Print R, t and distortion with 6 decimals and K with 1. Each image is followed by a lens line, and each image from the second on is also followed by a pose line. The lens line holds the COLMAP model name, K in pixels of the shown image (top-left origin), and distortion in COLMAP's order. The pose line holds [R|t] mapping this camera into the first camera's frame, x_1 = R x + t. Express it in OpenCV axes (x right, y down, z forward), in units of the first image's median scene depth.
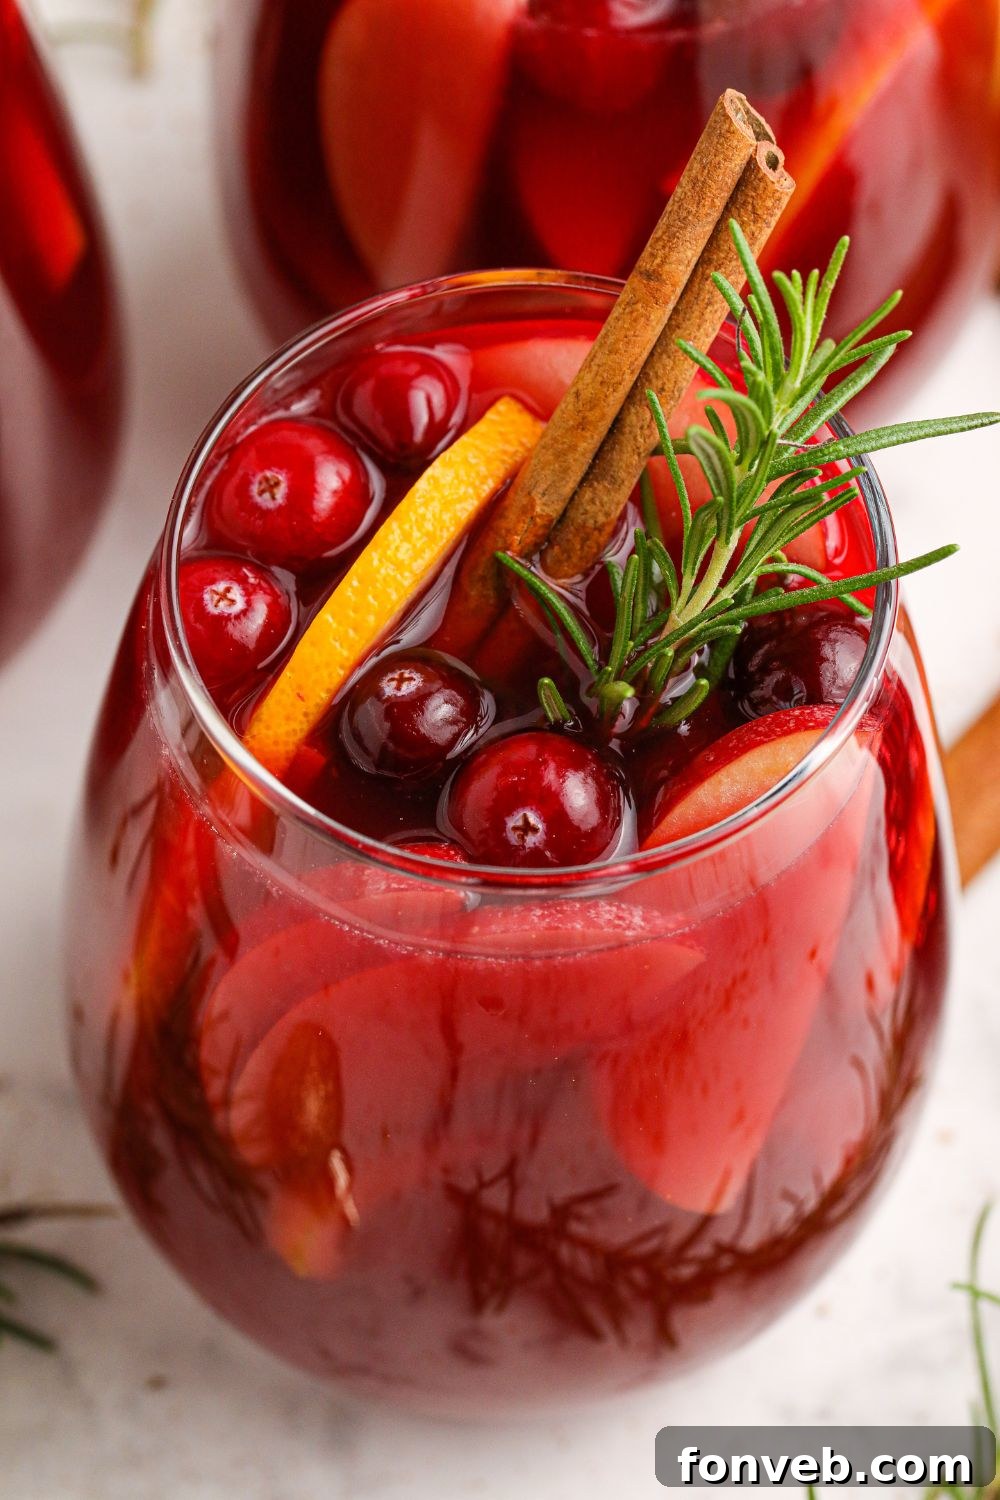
lens RADIAL K [[5909.6, 0, 502.0], [0, 5909.6, 741.9], [0, 0, 1]] dist [0.198333, 0.000000]
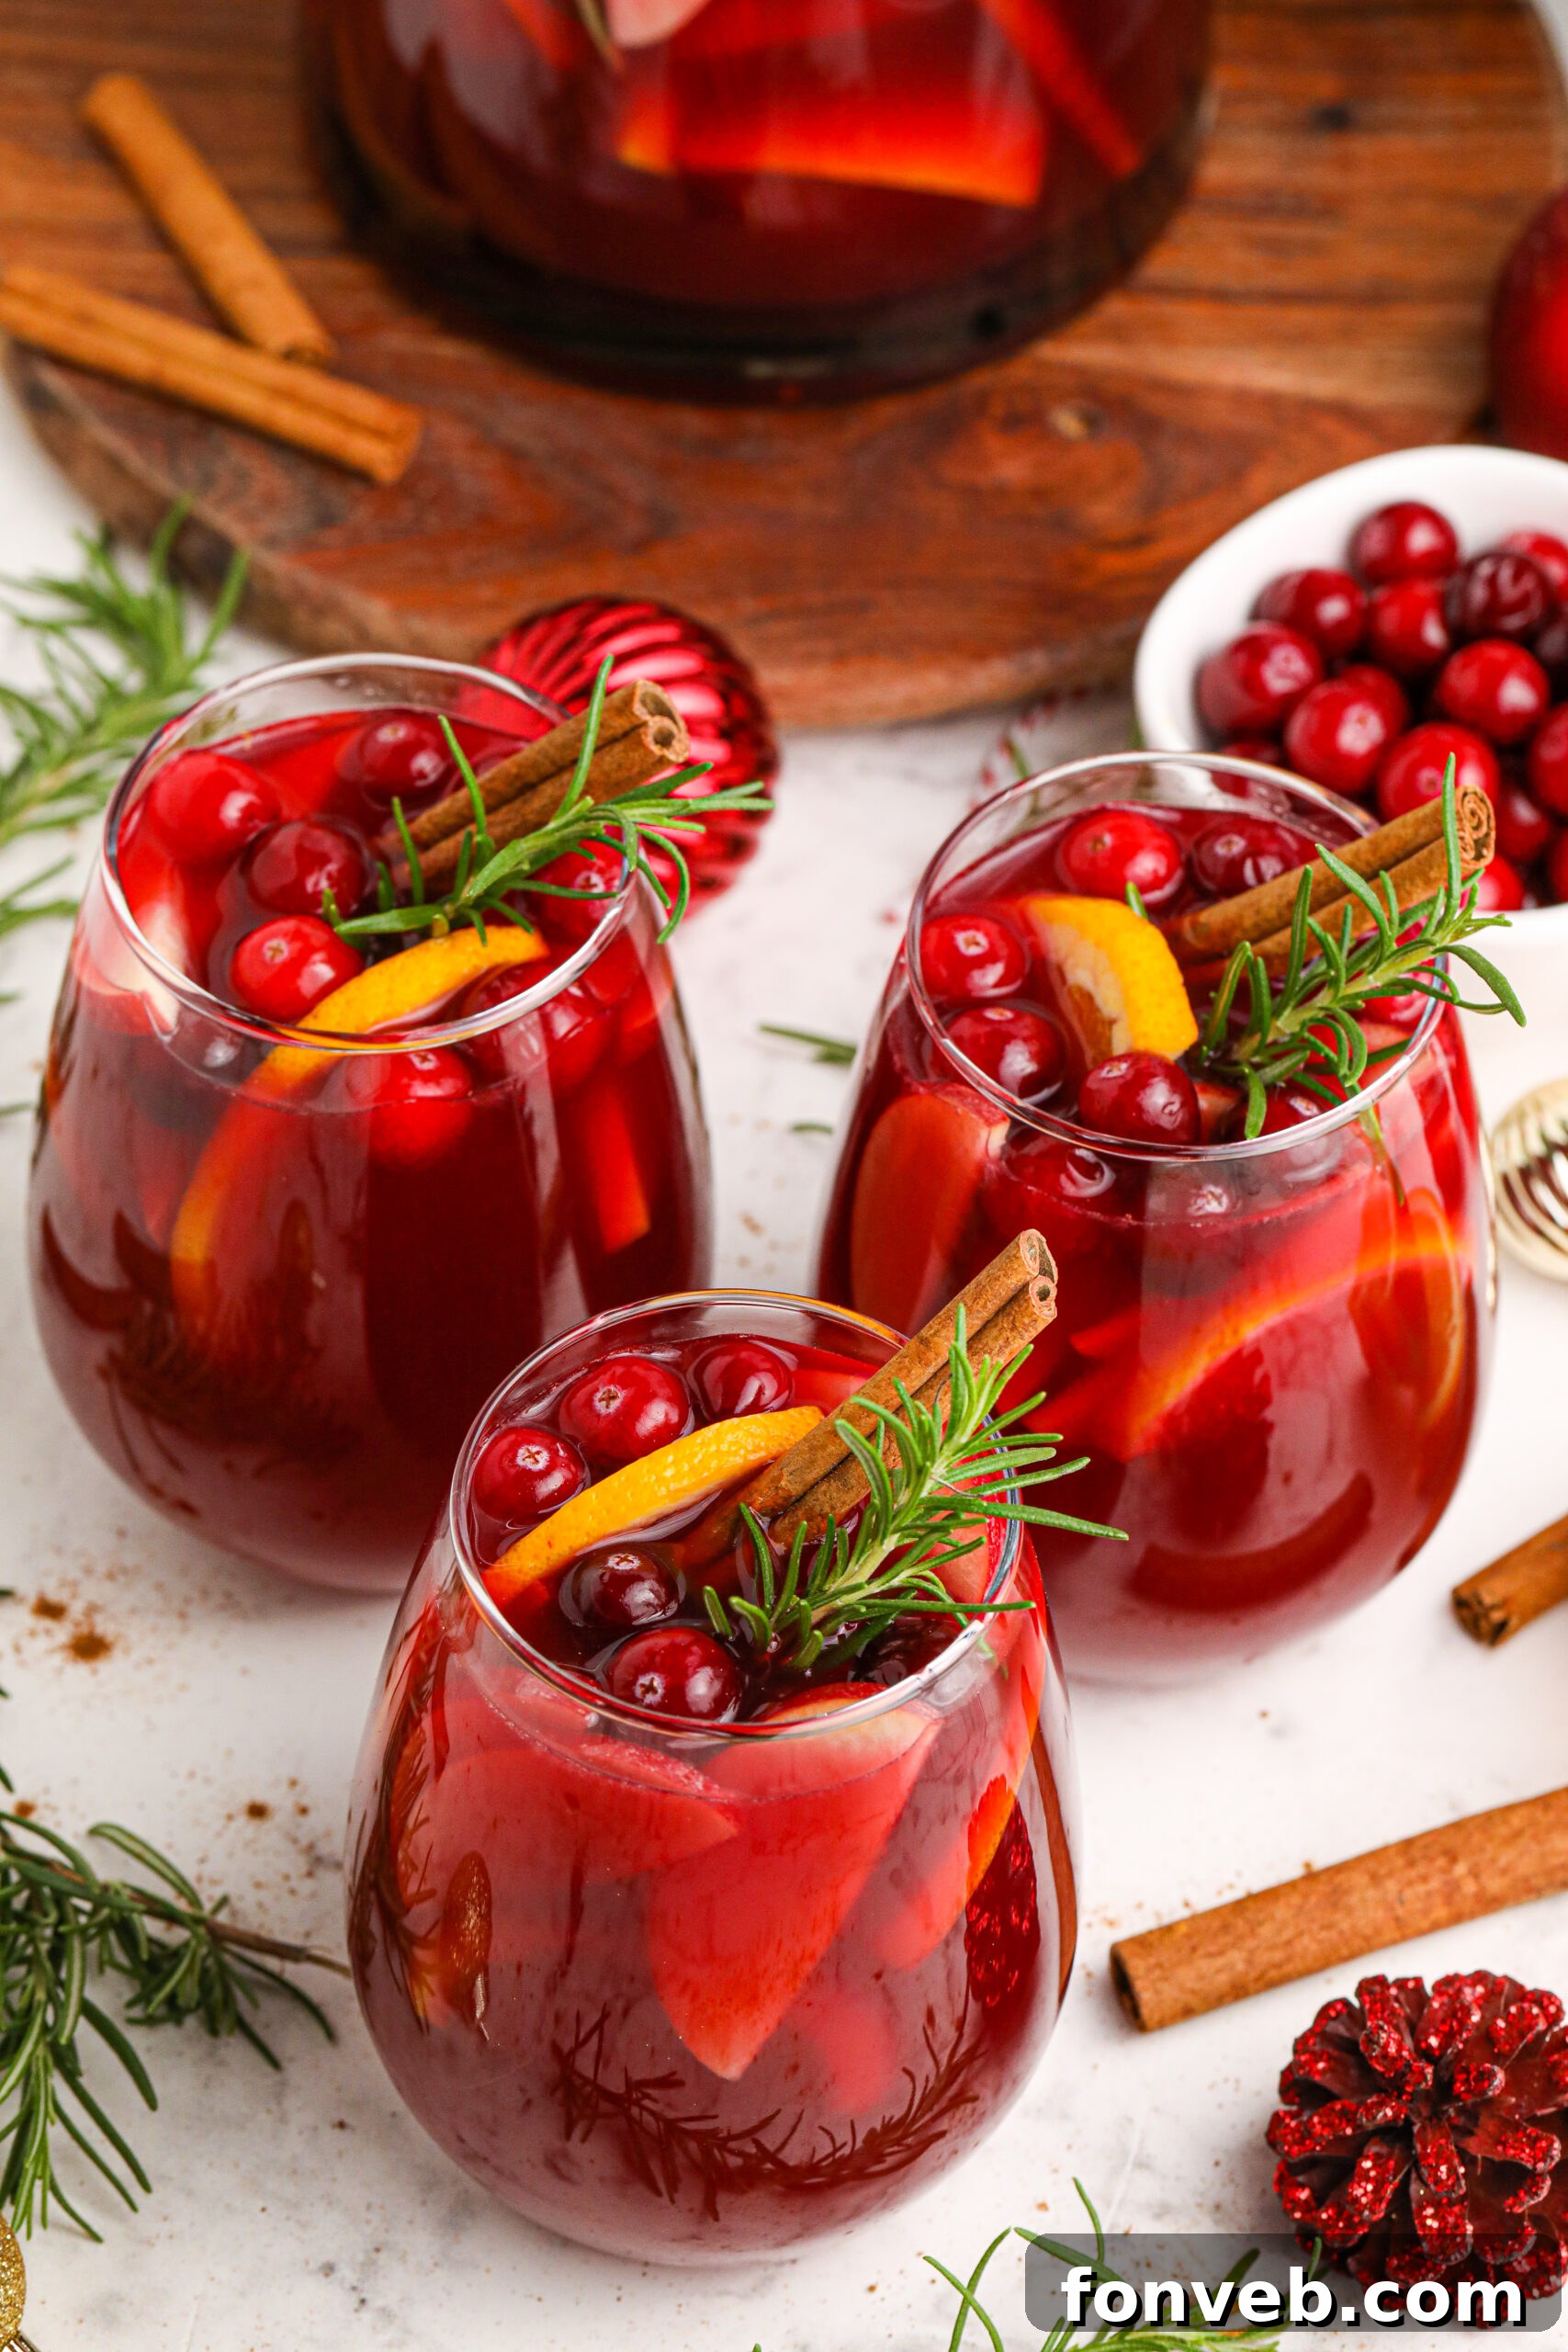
lens RADIAL K [[9265.4, 0, 779.0], [0, 9265.4, 1168.1], [0, 0, 1]] dist [0.198333, 0.000000]
pose [[0.899399, 0.345075, -0.268337, 0.518477], [-0.387622, 0.913350, -0.124665, 0.148232], [0.202067, 0.216137, 0.955224, -0.926366]]
